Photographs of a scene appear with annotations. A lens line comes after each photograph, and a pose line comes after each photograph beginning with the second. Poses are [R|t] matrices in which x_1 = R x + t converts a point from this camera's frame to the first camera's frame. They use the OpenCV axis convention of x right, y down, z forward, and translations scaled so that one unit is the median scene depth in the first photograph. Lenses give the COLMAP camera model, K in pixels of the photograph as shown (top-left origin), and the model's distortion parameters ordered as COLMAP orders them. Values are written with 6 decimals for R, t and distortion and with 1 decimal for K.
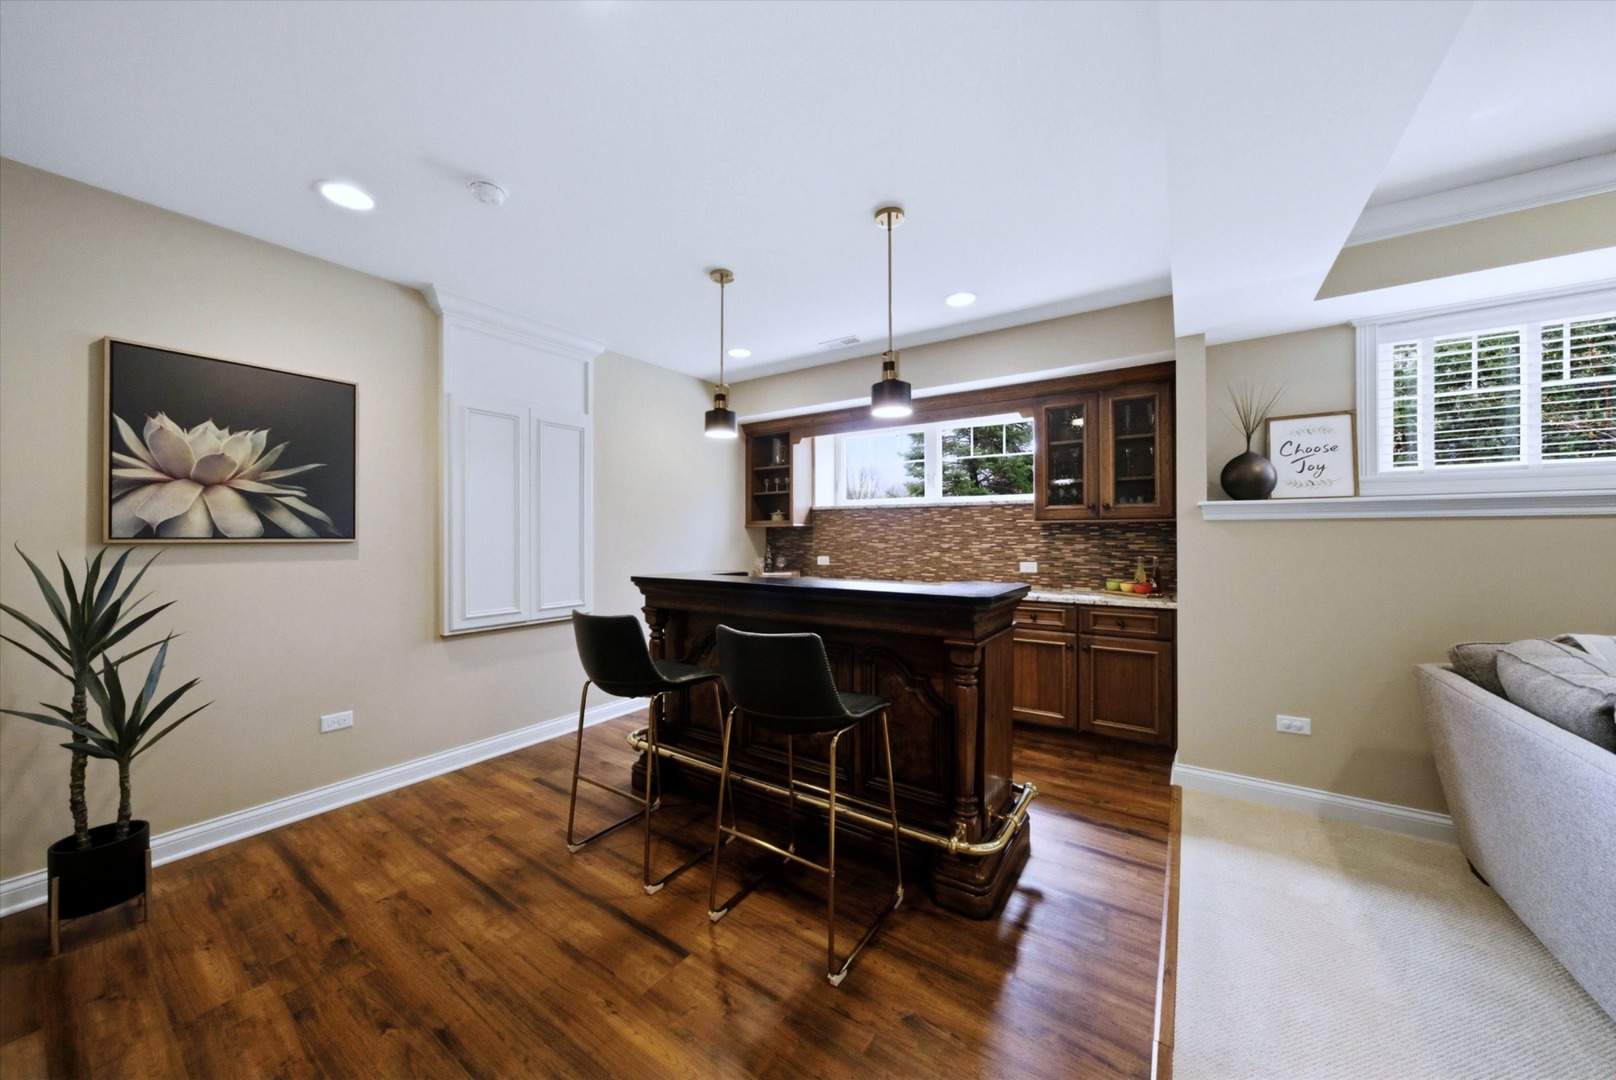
lens RADIAL K [[559.6, 0, 794.6], [0, 559.6, 535.2], [0, 0, 1]] dist [0.001261, 0.000259]
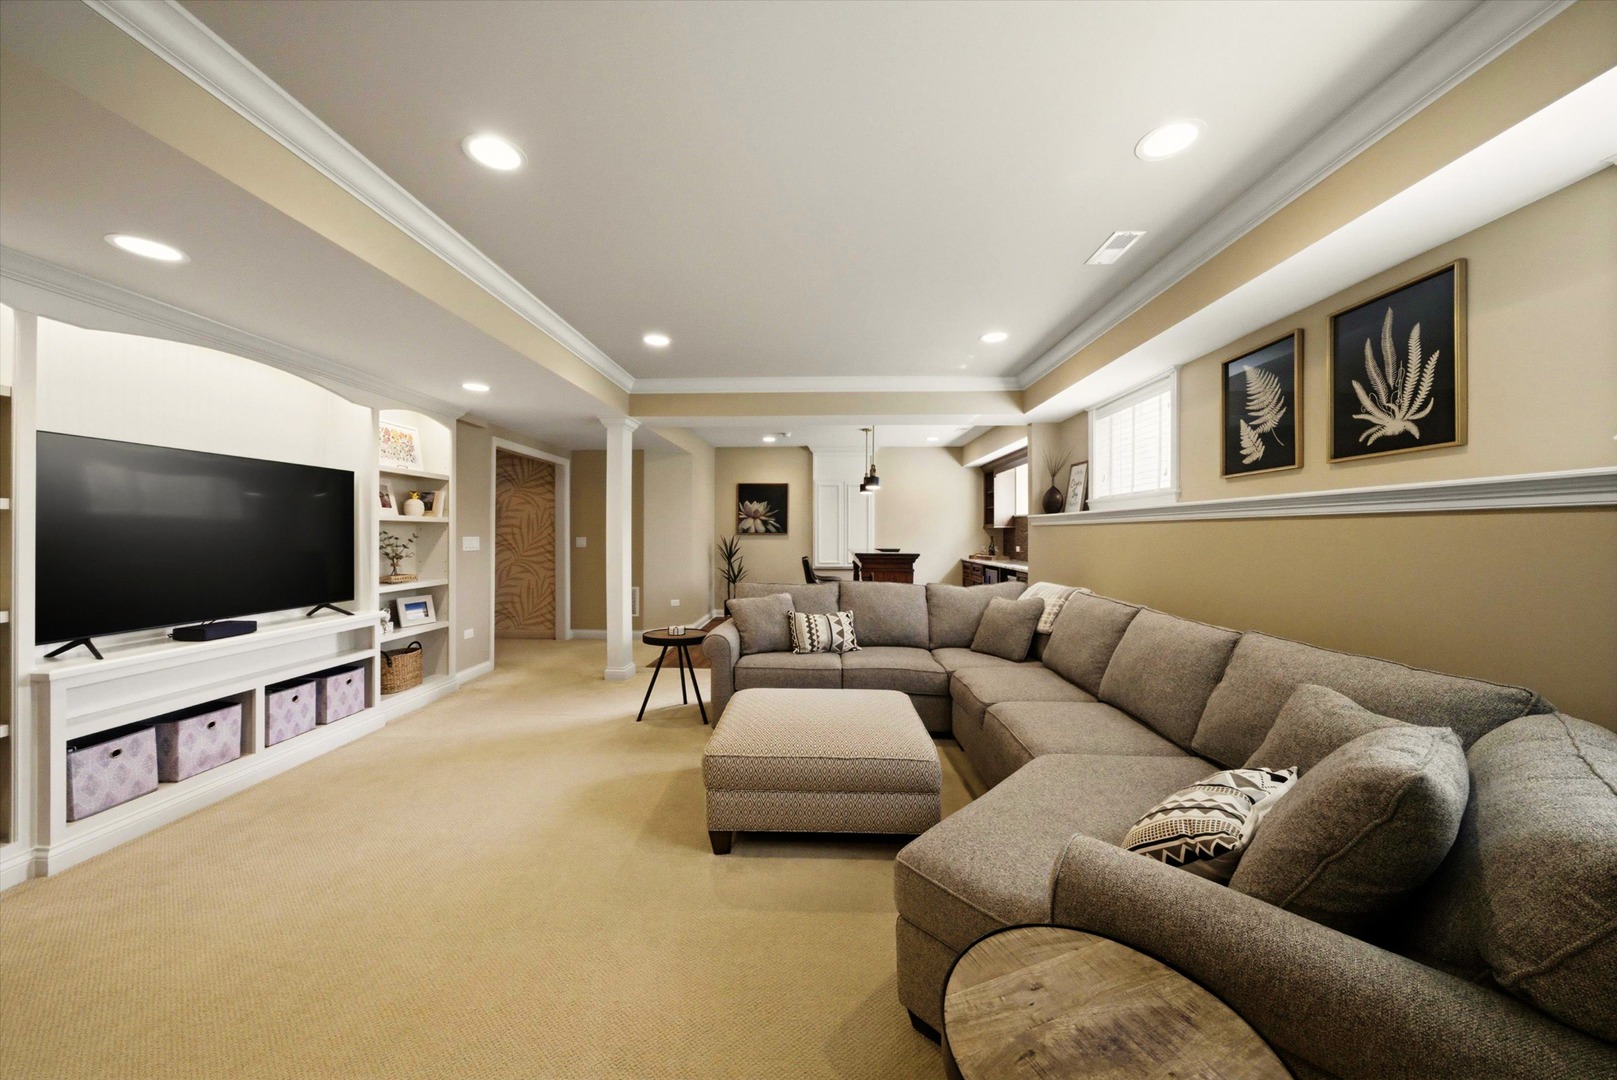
lens RADIAL K [[560.0, 0, 805.6], [0, 560.0, 534.4], [0, 0, 1]] dist [0.001261, 0.000259]
pose [[0.542515, 0.007432, -0.840013, 1.948730], [-0.003950, 0.999972, 0.006297, -0.007039], [0.840037, -0.000098, 0.542529, -0.627040]]
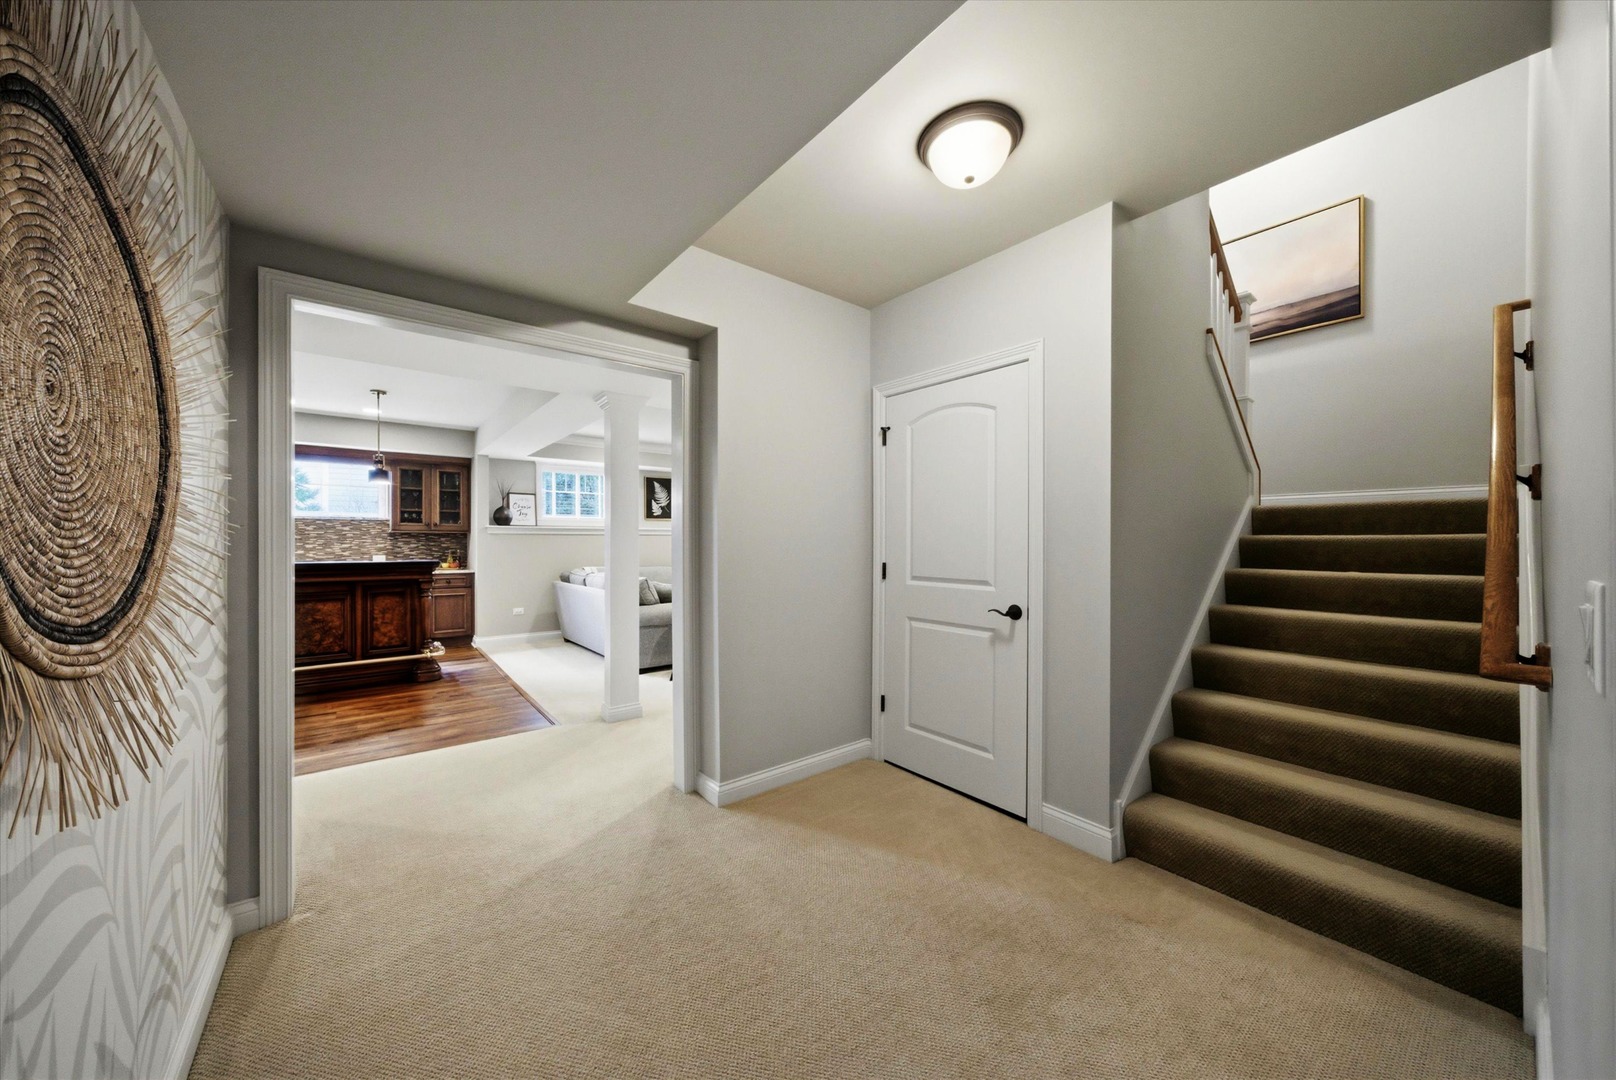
lens RADIAL K [[559.6, 0, 803.9], [0, 559.6, 543.2], [0, 0, 1]] dist [0.001261, 0.000259]
pose [[0.295886, 0.000393, 0.955223, -1.231966], [-0.000810, 1.000000, -0.000161, 0.017197], [-0.955223, -0.000726, 0.295886, -1.068987]]
